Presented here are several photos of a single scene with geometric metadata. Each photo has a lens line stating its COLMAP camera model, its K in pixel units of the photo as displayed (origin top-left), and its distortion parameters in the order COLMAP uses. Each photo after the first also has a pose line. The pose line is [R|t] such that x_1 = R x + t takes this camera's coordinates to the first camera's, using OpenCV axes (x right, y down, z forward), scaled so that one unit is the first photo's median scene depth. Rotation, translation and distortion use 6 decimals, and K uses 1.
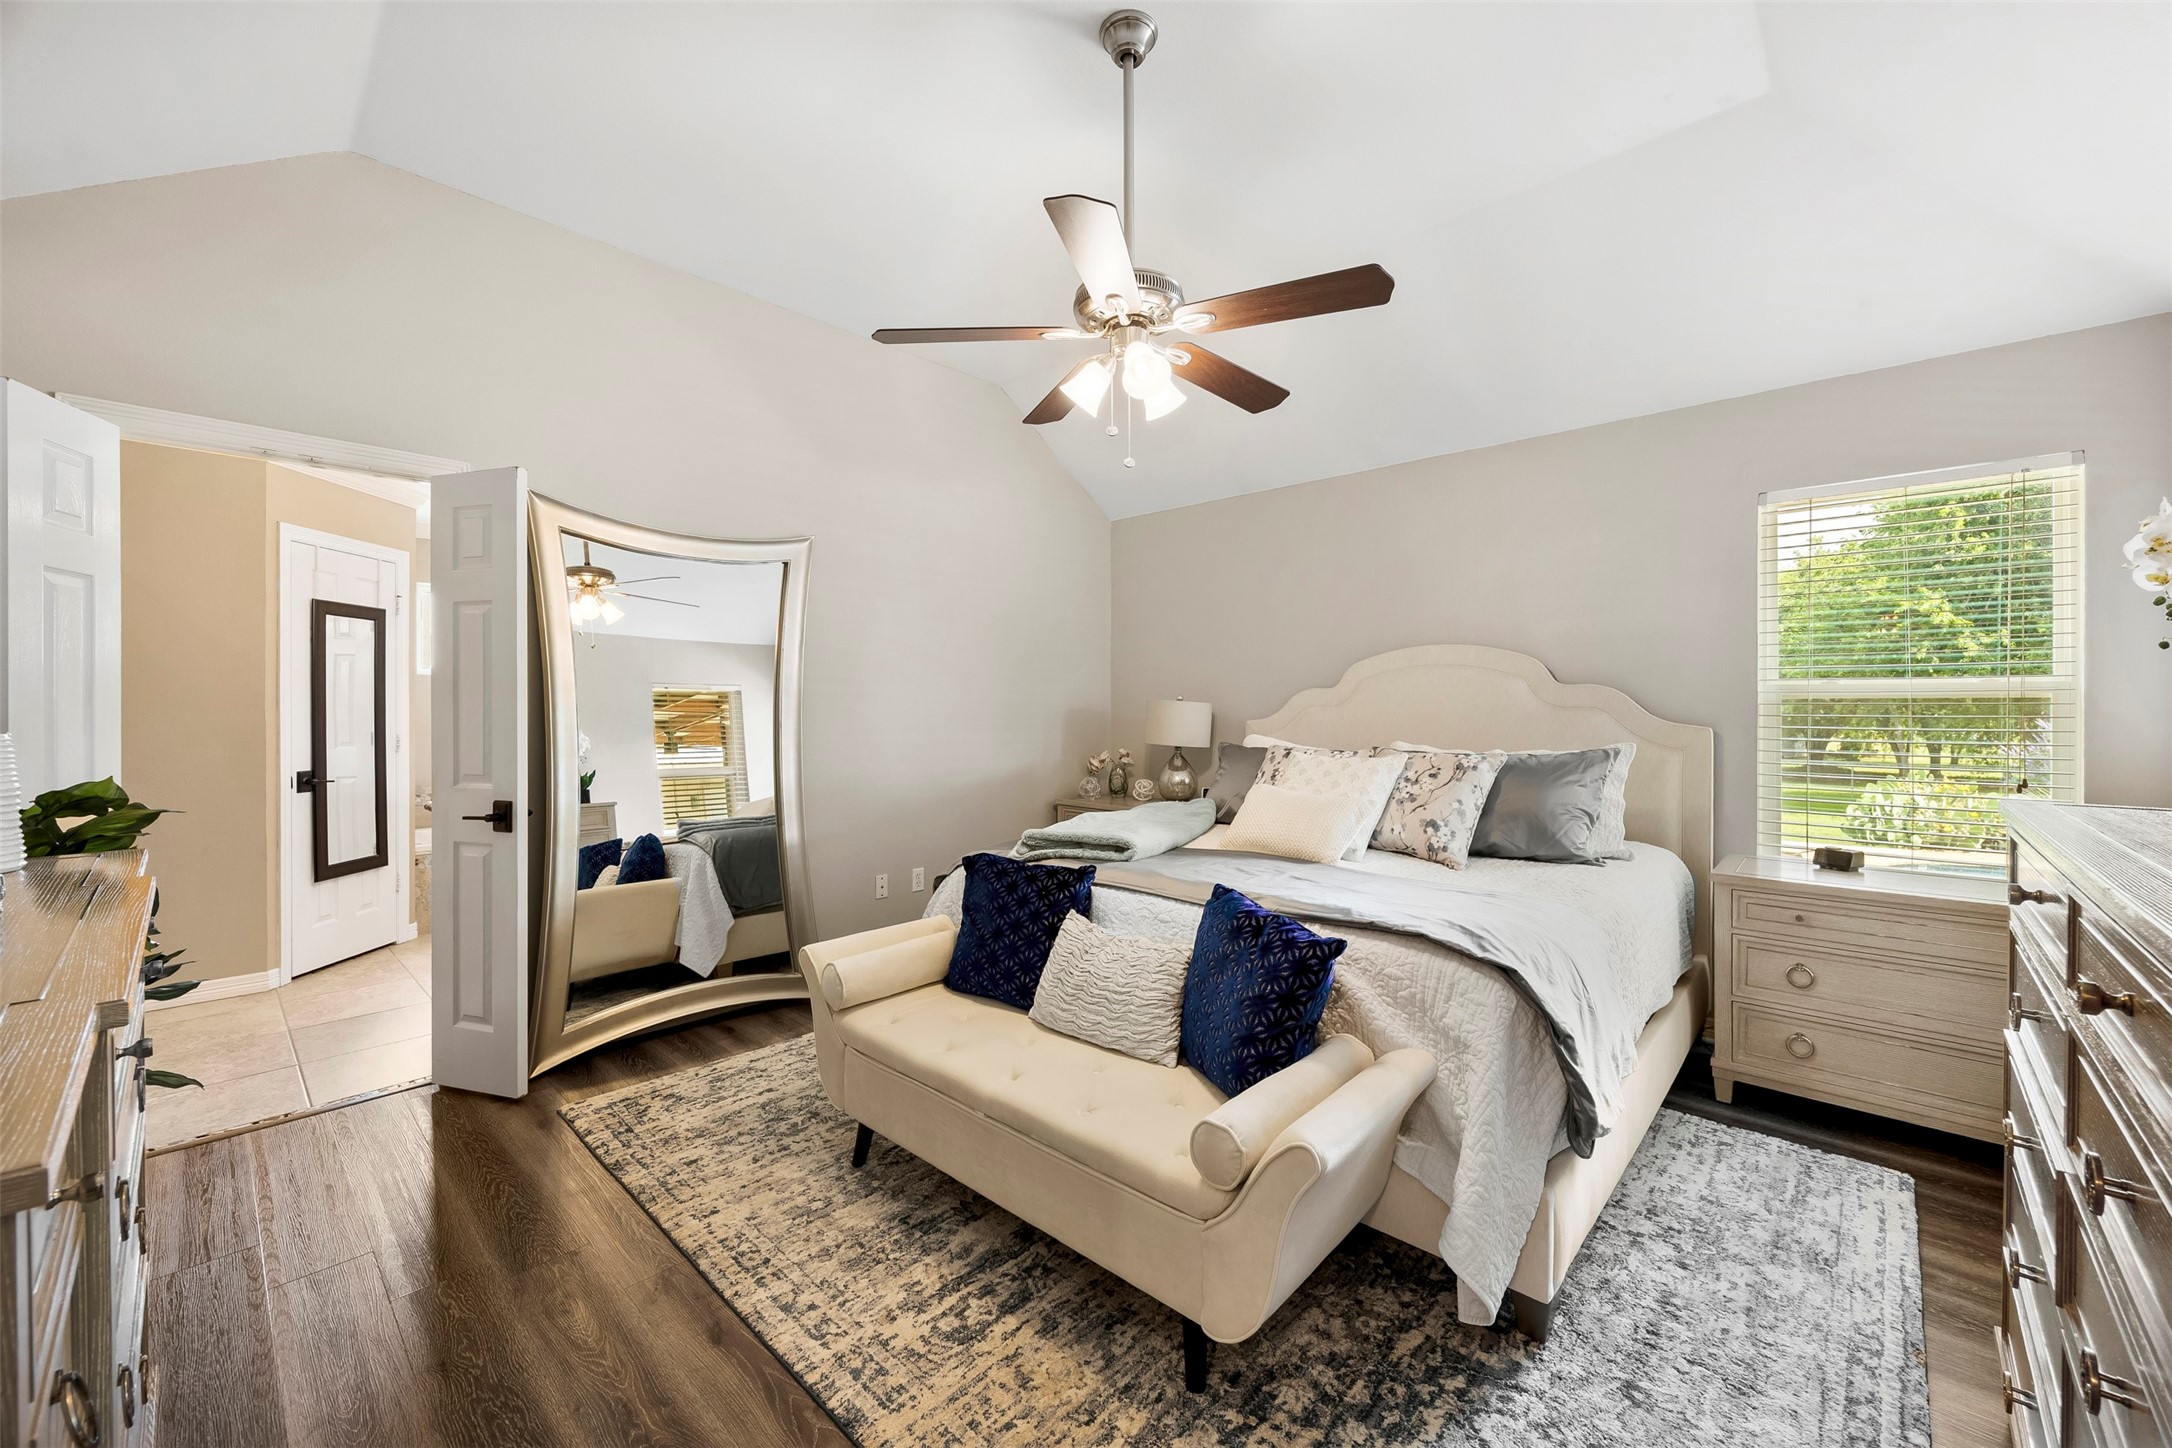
lens RADIAL K [[851.1, 0, 1081.4], [0, 851.1, 723.5], [0, 0, 1]] dist [0.000566, 0.000091]
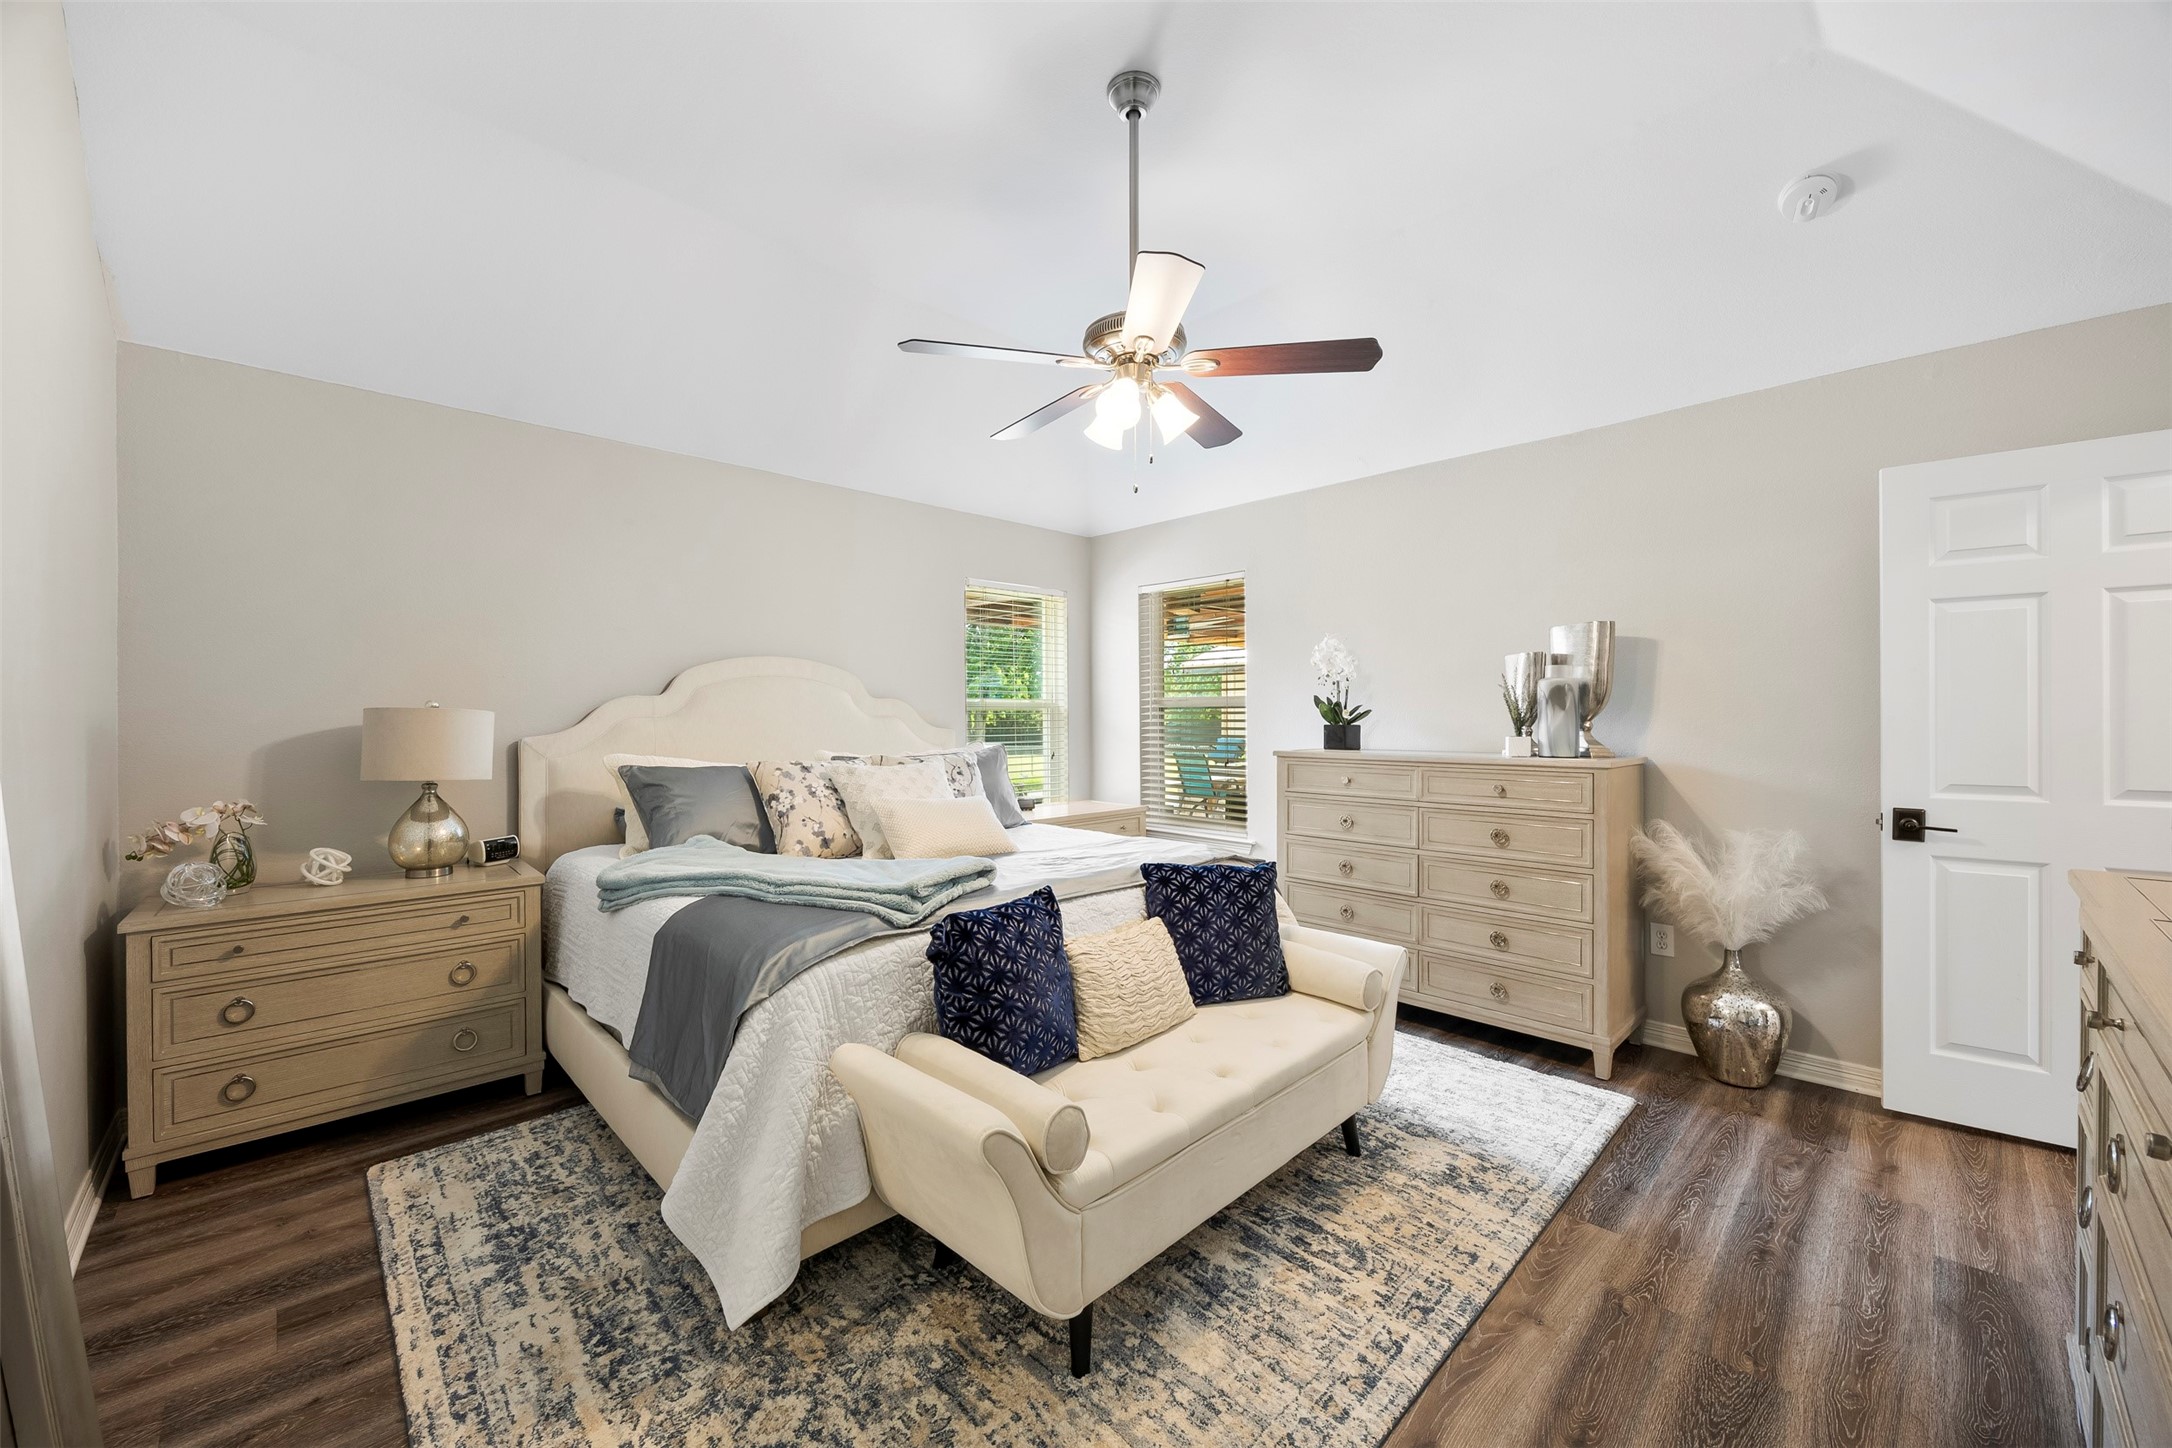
lens RADIAL K [[851.1, 0, 1081.4], [0, 851.1, 723.5], [0, 0, 1]] dist [0.000566, 0.000091]
pose [[0.023275, -0.004983, 0.999717, -1.225757], [0.022488, 0.999737, 0.004460, -0.018078], [-0.999476, 0.022378, 0.023381, 1.246071]]
